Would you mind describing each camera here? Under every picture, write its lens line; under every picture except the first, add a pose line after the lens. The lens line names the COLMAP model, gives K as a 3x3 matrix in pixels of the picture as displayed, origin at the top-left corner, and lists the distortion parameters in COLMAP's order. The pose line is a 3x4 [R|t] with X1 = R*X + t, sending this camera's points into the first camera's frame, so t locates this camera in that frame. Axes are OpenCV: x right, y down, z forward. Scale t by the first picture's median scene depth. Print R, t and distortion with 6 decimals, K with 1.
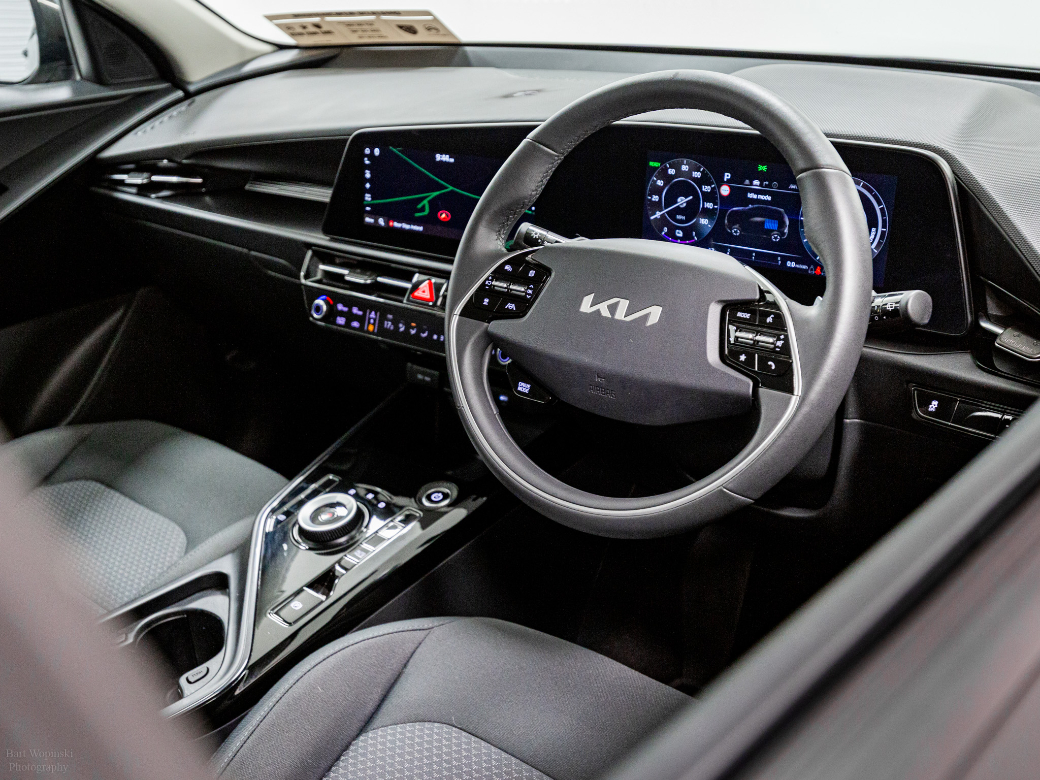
lens RADIAL K [[1091.0, 0, 516.6], [0, 1091.0, 389.8], [0, 0, 1]] dist [0.097239, 0.000000]
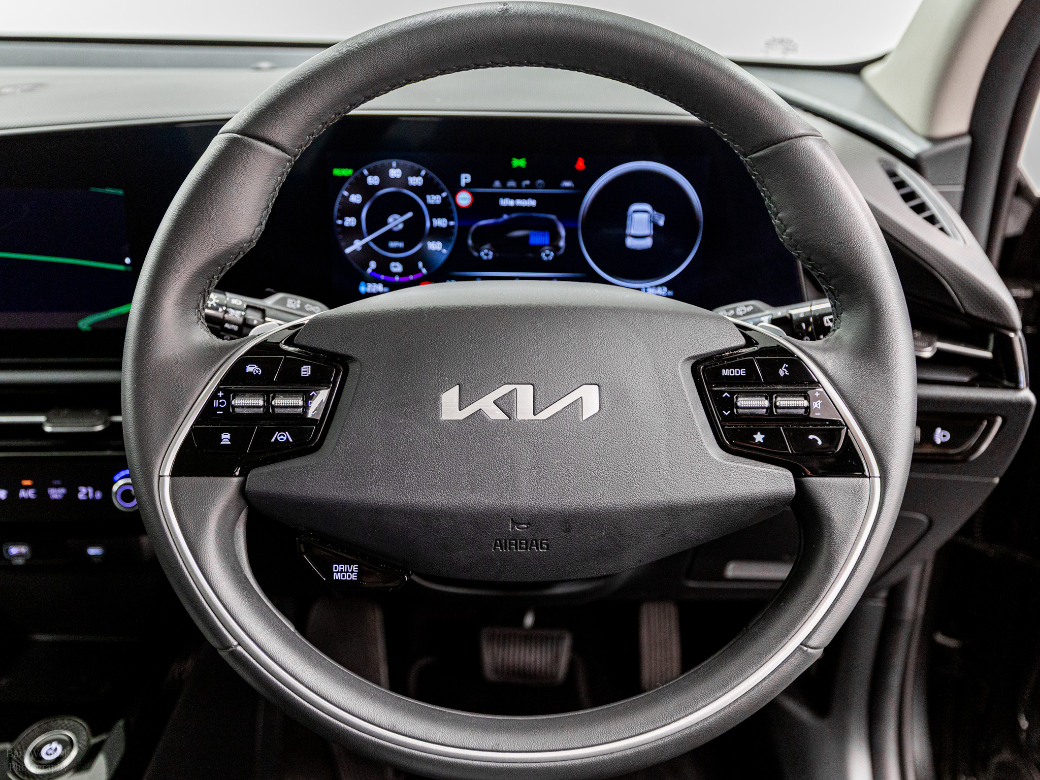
lens RADIAL K [[922.6, 0, 518.0], [0, 922.6, 393.8], [0, 0, 1]] dist [0.001222, -0.014275]
pose [[0.758939, -0.221580, 0.612302, -0.175079], [0.214049, 0.972960, 0.086786, -0.101593], [-0.614976, 0.065197, 0.785846, 0.508897]]
